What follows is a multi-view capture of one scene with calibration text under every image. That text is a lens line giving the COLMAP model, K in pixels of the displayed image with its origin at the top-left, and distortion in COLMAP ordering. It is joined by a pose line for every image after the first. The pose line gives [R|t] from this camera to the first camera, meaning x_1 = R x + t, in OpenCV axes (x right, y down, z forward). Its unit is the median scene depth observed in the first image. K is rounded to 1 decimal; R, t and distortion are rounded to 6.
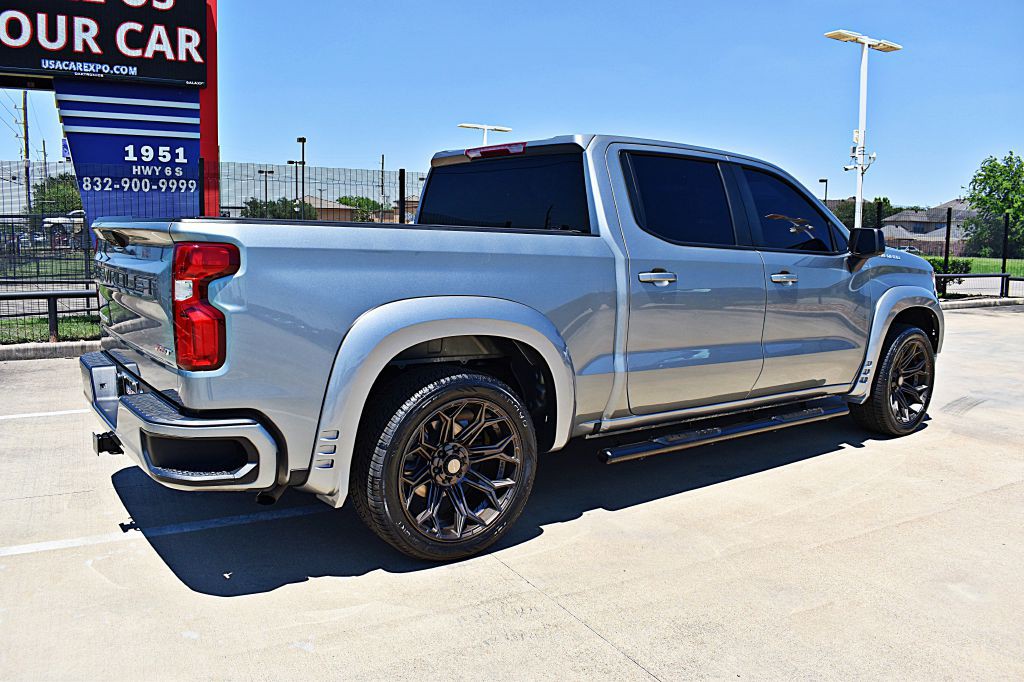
lens RADIAL K [[790.5, 0, 512.0], [0, 790.5, 341.0], [0, 0, 1]] dist [-0.095259, 0.011295]
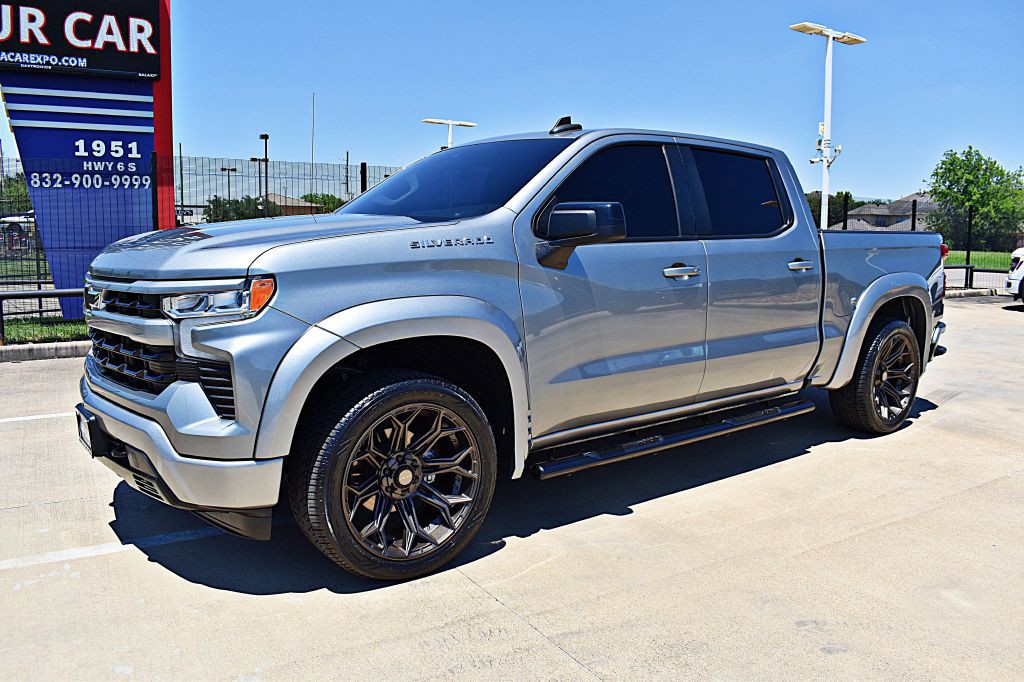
lens RADIAL K [[788.7, 0, 512.0], [0, 788.7, 341.0], [0, 0, 1]] dist [-0.092970, 0.009444]
pose [[0.999102, -0.012496, 0.040490, 0.001592], [0.012309, 0.999912, 0.004864, -0.000768], [-0.040548, -0.004362, 0.999168, 0.023968]]
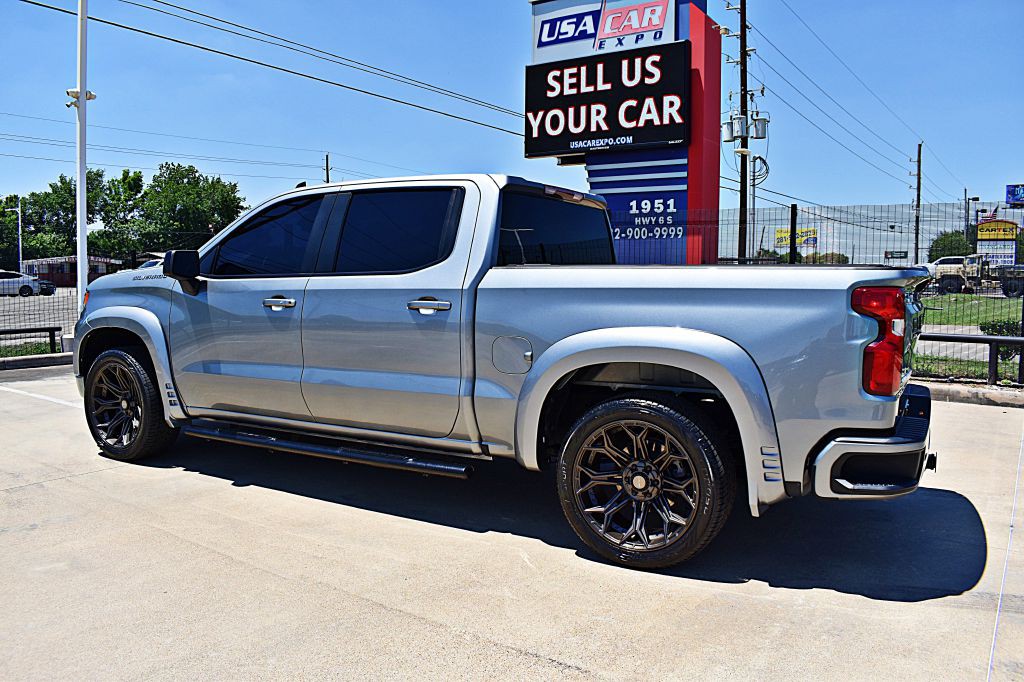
lens RADIAL K [[790.5, 0, 512.0], [0, 790.5, 341.0], [0, 0, 1]] dist [-0.095259, 0.011295]
pose [[0.428467, 0.065926, -0.901149, 0.567679], [-0.121345, 0.992498, 0.014914, -0.032420], [0.895372, 0.102960, 0.433253, 0.326856]]
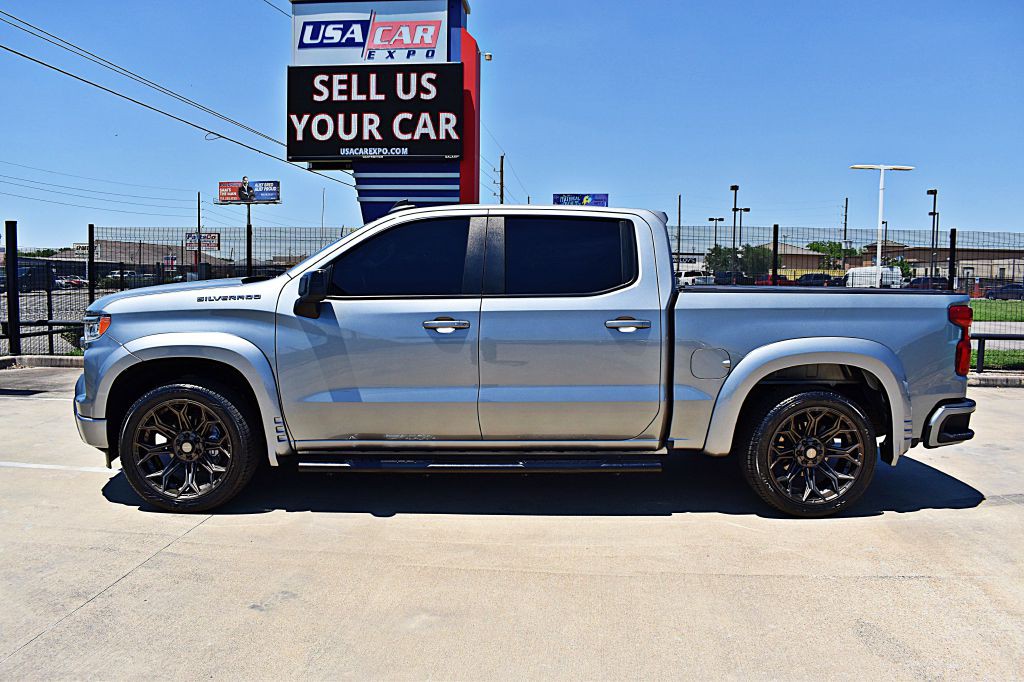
lens RADIAL K [[794.0, 0, 512.0], [0, 794.0, 341.0], [0, 0, 1]] dist [-0.098971, 0.012010]
pose [[0.829856, 0.040358, -0.556516, 0.385484], [-0.072735, 0.996695, -0.036179, -0.007976], [0.553216, 0.070502, 0.830049, 0.042875]]
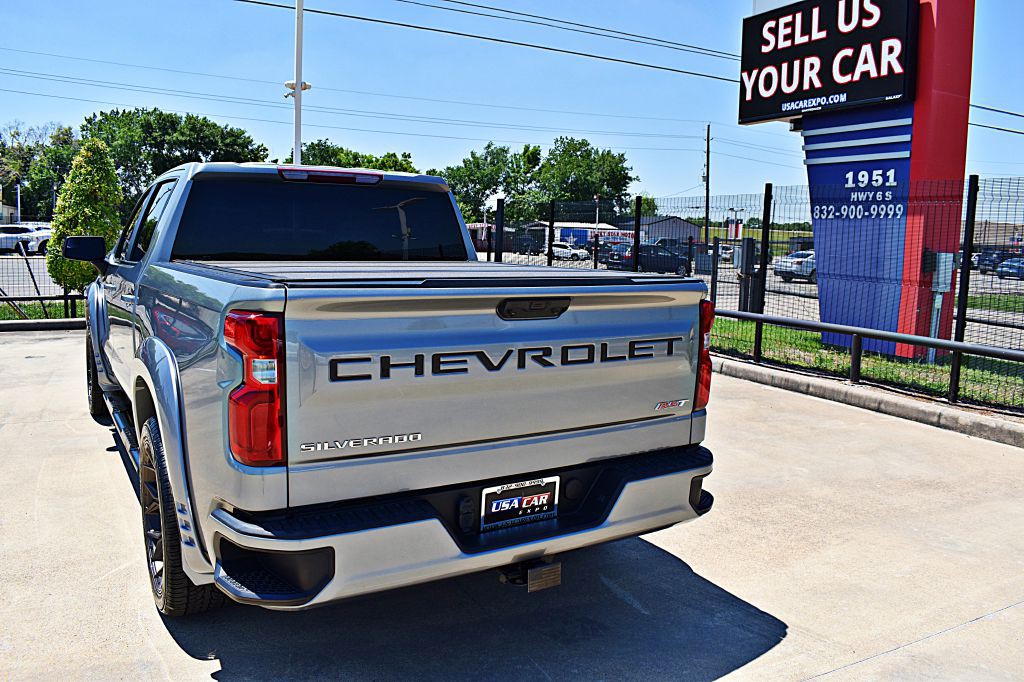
lens RADIAL K [[790.5, 0, 512.0], [0, 790.5, 341.0], [0, 0, 1]] dist [-0.095259, 0.011295]
pose [[-0.066725, 0.114017, -0.991235, 0.564258], [-0.159457, 0.979462, 0.123397, -0.098036], [0.984947, 0.166293, -0.047174, 0.675880]]
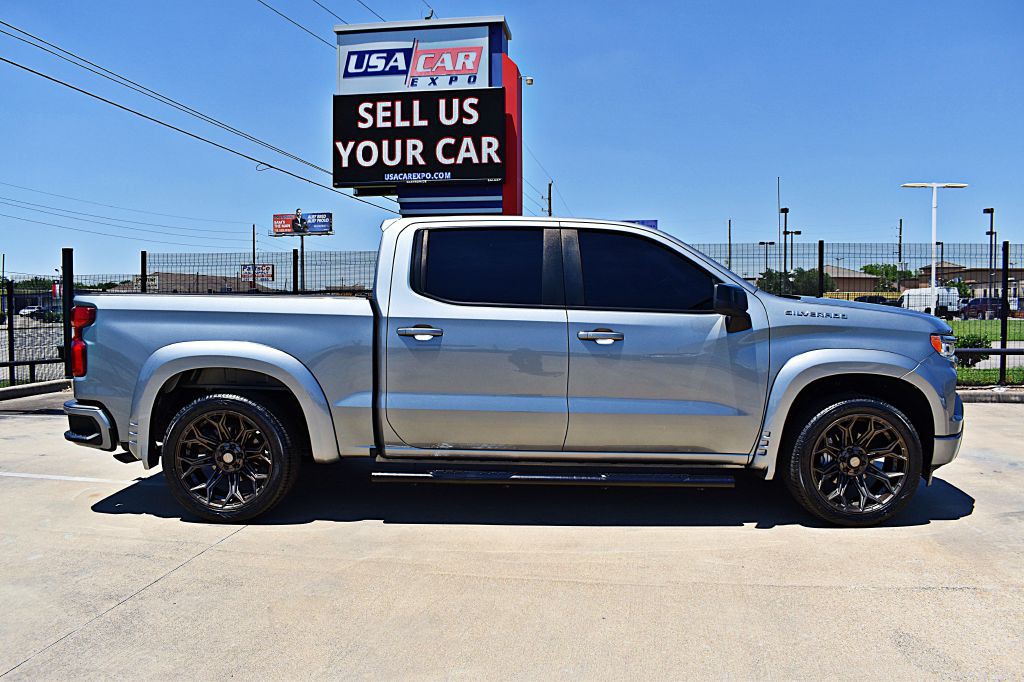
lens RADIAL K [[794.0, 0, 512.0], [0, 794.0, 341.0], [0, 0, 1]] dist [-0.098971, 0.012010]
pose [[0.792918, 0.013168, -0.609187, 0.394469], [-0.067908, 0.995448, -0.066873, 0.001618], [0.605533, 0.094394, 0.790202, 0.050949]]
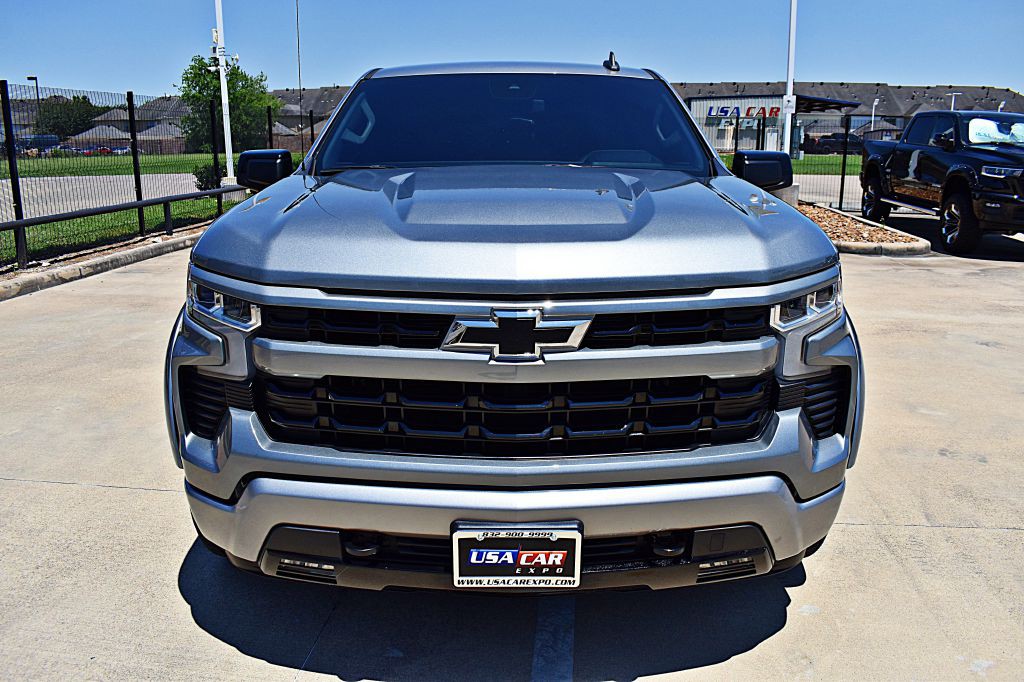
lens RADIAL K [[788.7, 0, 512.0], [0, 788.7, 341.0], [0, 0, 1]] dist [-0.092970, 0.009444]
pose [[0.576912, -0.218280, 0.787100, -0.300243], [0.115971, 0.975758, 0.185597, -0.051224], [-0.808532, -0.015792, 0.588241, 0.234983]]
